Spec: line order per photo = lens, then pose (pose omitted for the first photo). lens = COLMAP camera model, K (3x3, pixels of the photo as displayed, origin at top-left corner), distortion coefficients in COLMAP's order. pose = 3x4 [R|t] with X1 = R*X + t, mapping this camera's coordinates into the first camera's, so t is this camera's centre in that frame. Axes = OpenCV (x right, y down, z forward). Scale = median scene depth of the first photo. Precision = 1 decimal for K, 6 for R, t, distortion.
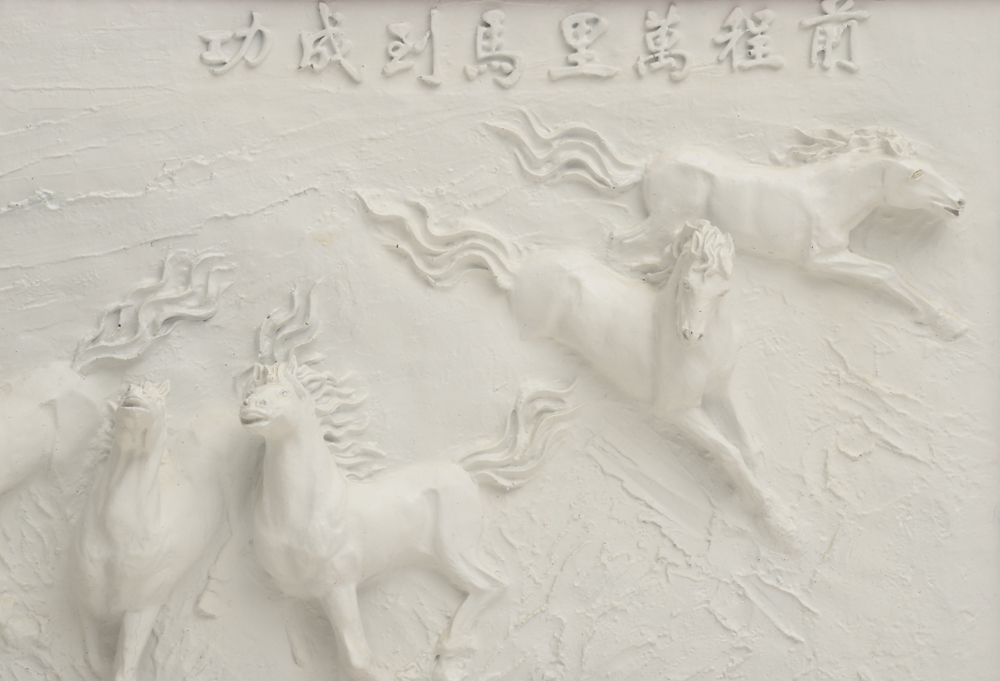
lens RADIAL K [[4059.4, 0, 511.0], [0, 4059.4, 355.4], [0, 0, 1]] dist [1.531633, 0.000000]
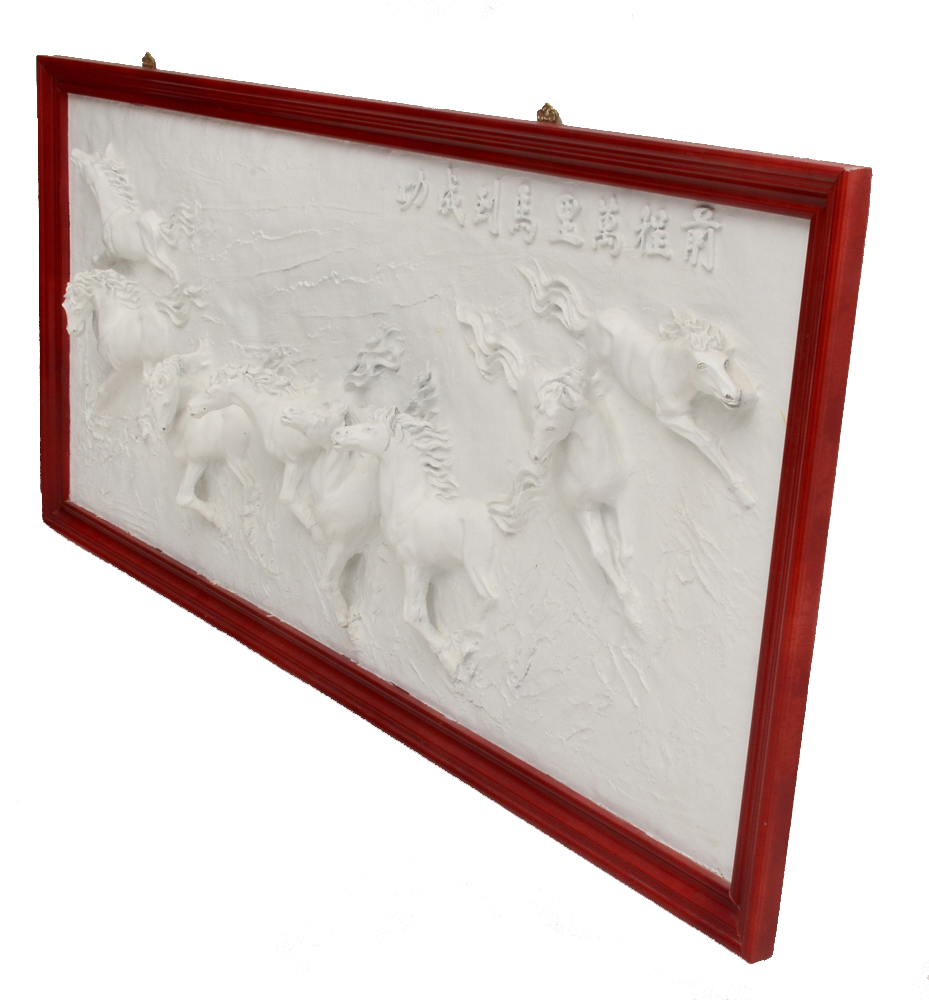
lens RADIAL K [[1854.3, 0, 463.6], [0, 1854.3, 500.8], [0, 0, 1]] dist [0.018812, 0.000000]
pose [[0.492846, 0.251162, -0.833079, 0.514477], [-0.110664, 0.967752, 0.226295, -0.118655], [0.863050, -0.019336, 0.504747, 0.670765]]
